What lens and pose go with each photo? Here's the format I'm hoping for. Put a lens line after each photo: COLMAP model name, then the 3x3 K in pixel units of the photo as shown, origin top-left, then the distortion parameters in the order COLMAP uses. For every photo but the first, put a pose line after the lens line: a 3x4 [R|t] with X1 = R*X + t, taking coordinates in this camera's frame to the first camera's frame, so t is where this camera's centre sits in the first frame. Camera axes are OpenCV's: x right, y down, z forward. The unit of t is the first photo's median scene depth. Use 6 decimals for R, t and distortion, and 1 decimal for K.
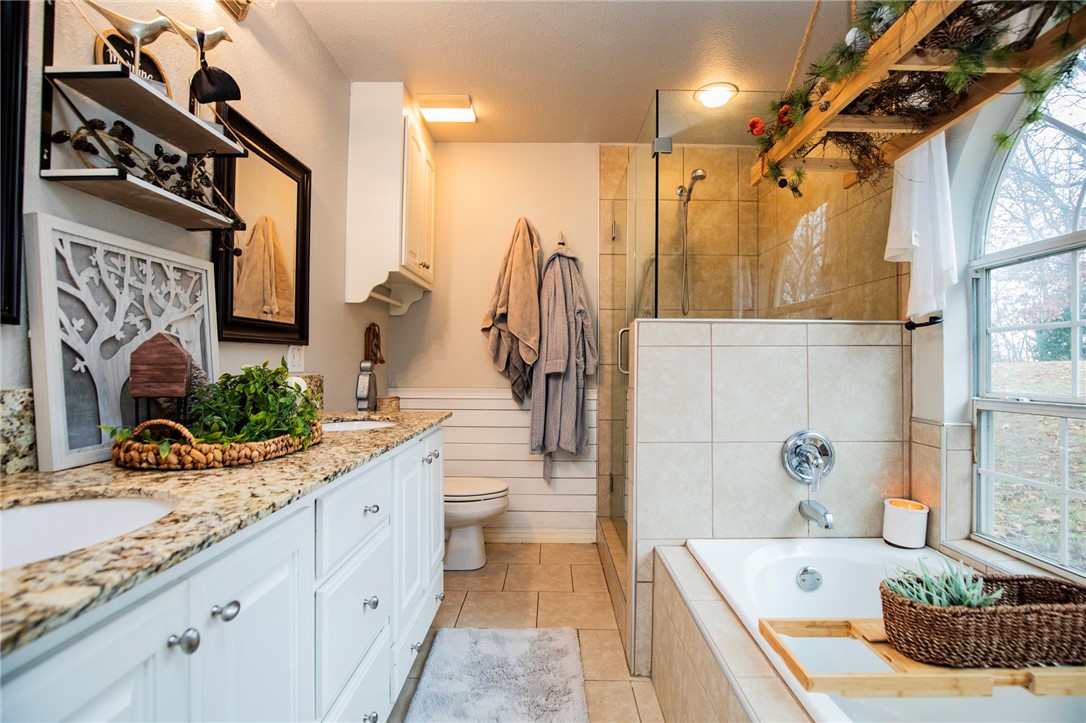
lens RADIAL K [[516.6, 0, 543.0], [0, 516.6, 361.5], [0, 0, 1]] dist [-0.036550, 0.008714]
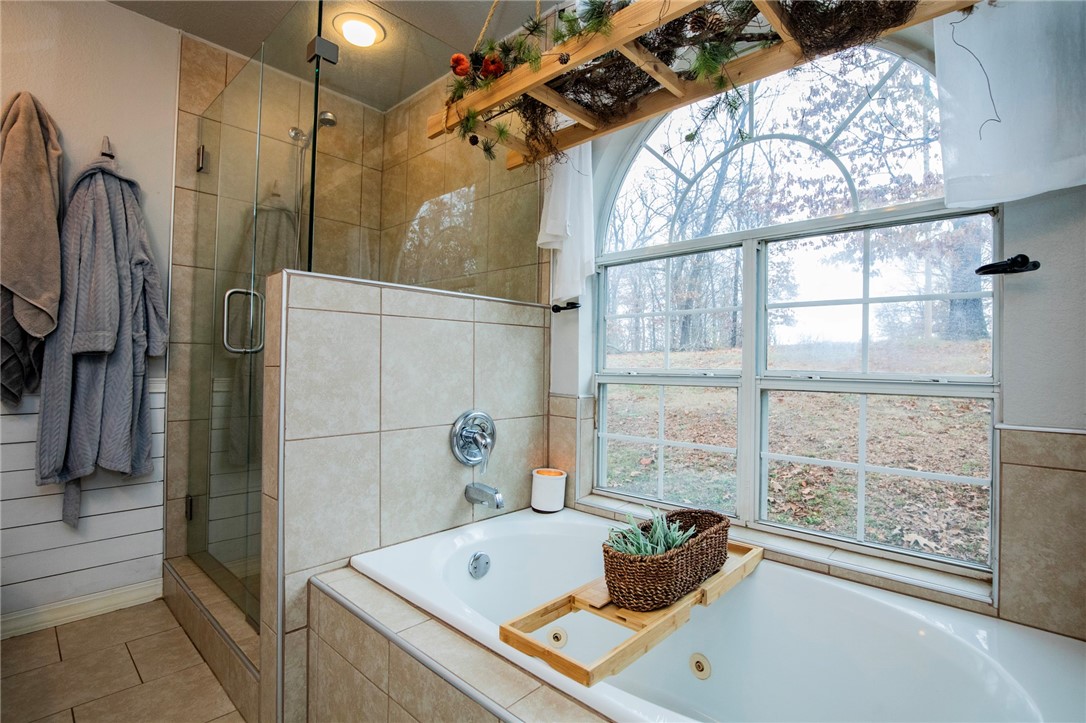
lens RADIAL K [[516.6, 0, 543.0], [0, 516.6, 361.5], [0, 0, 1]] dist [-0.036550, 0.008714]
pose [[0.661496, 0.012590, 0.749843, -0.118665], [-0.013475, 0.999897, -0.004901, 0.045644], [-0.749827, -0.006863, 0.661598, 0.260319]]
